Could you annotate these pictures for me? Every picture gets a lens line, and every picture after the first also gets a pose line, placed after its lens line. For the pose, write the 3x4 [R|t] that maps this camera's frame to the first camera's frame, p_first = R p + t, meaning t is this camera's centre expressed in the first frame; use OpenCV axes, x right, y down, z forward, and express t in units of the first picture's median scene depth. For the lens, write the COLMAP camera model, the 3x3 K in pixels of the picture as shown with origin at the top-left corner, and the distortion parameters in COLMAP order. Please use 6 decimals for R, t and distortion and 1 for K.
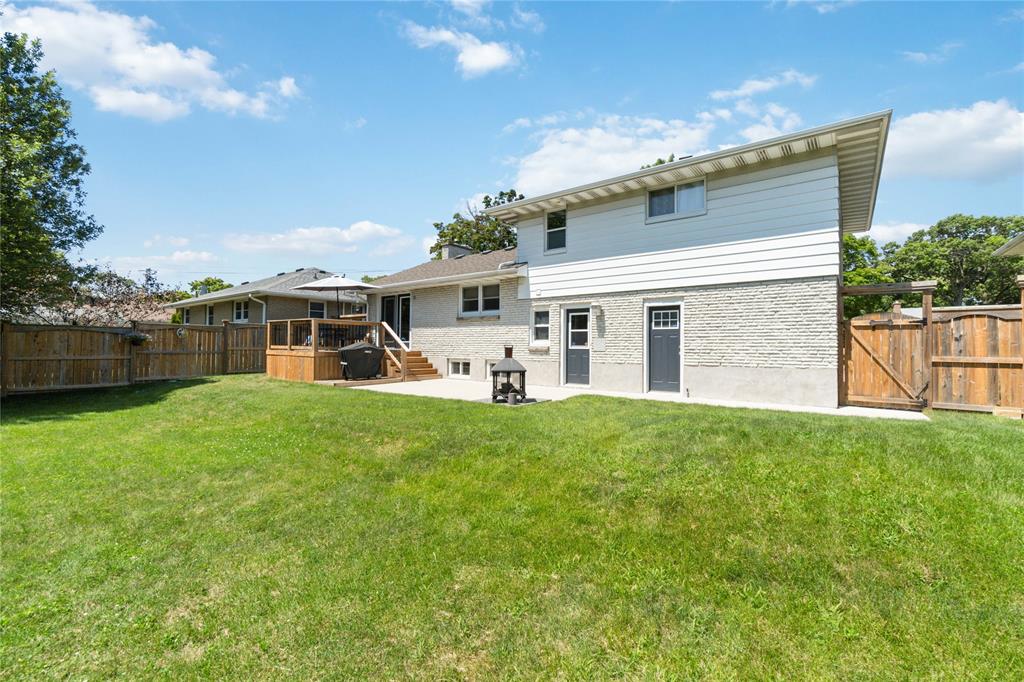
lens RADIAL K [[438.1, 0, 512.0], [0, 438.1, 341.0], [0, 0, 1]] dist [-0.003455, -0.000271]
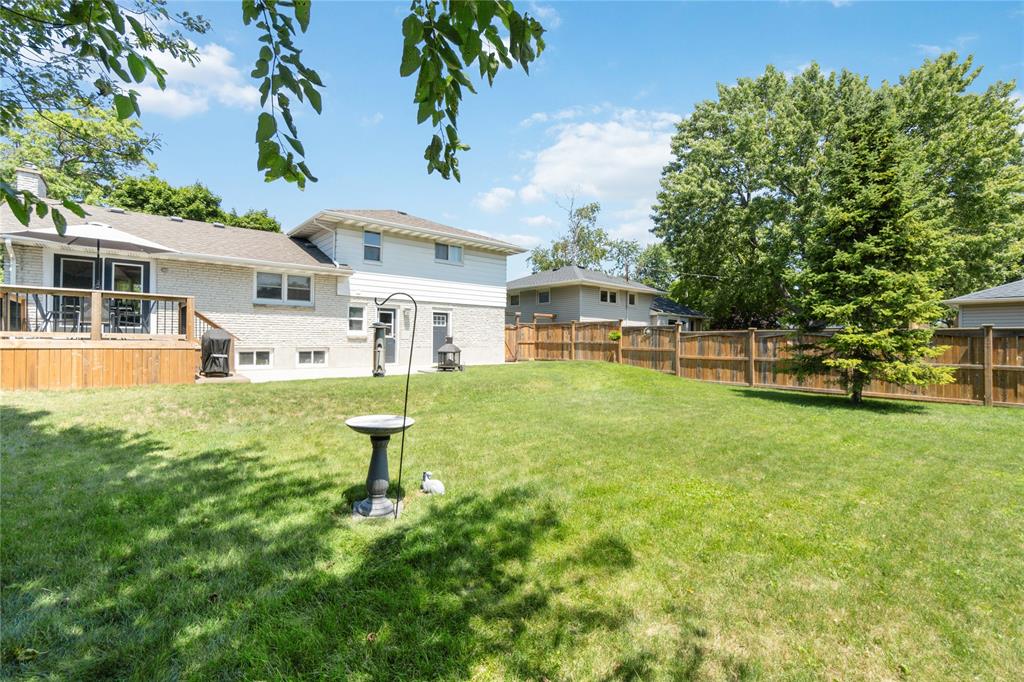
lens RADIAL K [[438.1, 0, 512.0], [0, 438.1, 341.0], [0, 0, 1]] dist [-0.003455, -0.000271]
pose [[0.199240, -0.006828, 0.979927, -0.990988], [-0.019648, 0.999747, 0.010961, 0.004756], [-0.979754, -0.021438, 0.199055, 0.301986]]
